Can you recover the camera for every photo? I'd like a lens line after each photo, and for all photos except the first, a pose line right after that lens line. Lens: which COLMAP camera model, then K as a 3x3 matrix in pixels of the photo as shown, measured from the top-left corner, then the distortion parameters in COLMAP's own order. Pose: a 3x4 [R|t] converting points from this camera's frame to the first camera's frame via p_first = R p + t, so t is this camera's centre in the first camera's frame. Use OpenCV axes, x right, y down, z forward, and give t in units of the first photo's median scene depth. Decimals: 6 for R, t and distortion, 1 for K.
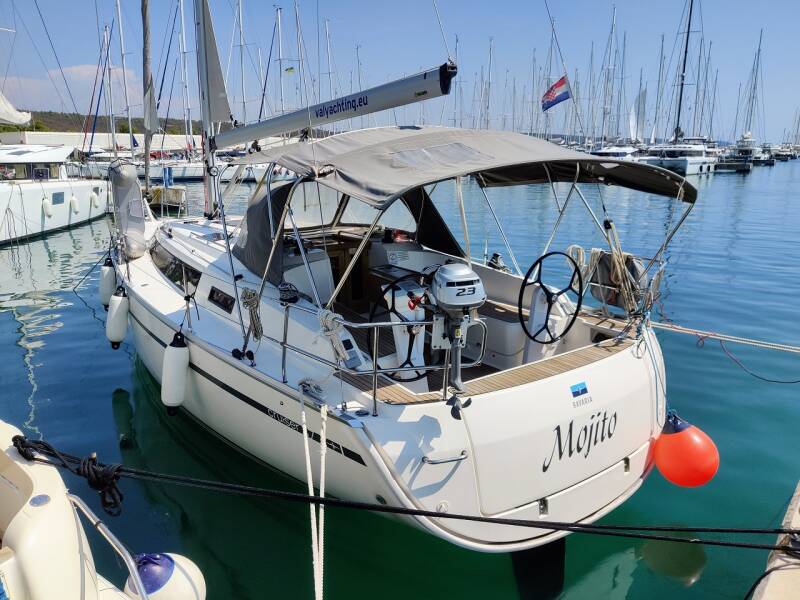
lens RADIAL K [[628.0, 0, 400.0], [0, 628.0, 300.0], [0, 0, 1]] dist [0.000725, 0.000172]
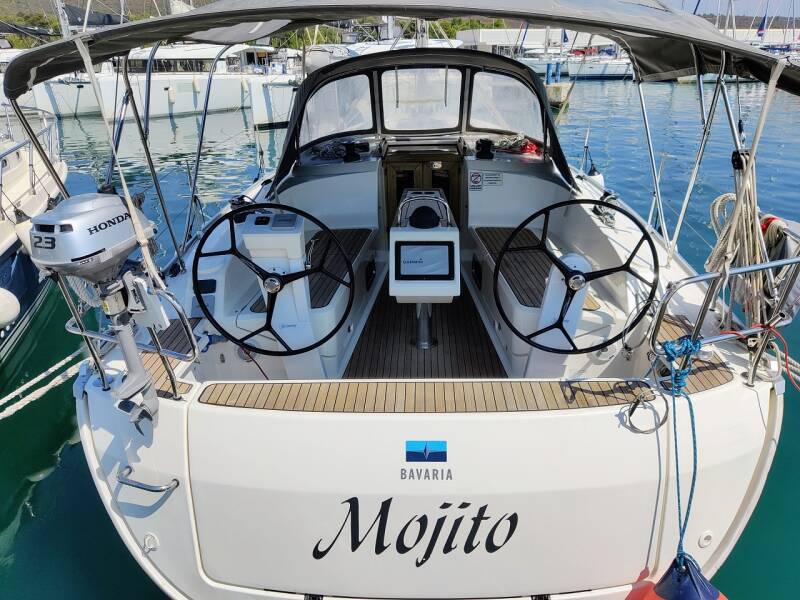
lens RADIAL K [[628.0, 0, 400.0], [0, 628.0, 300.0], [0, 0, 1]] dist [0.000725, 0.000172]
pose [[0.796300, 0.222842, -0.562360, 0.547841], [-0.136741, 0.971919, 0.191509, -0.090521], [0.589244, -0.075601, 0.804410, 0.547662]]
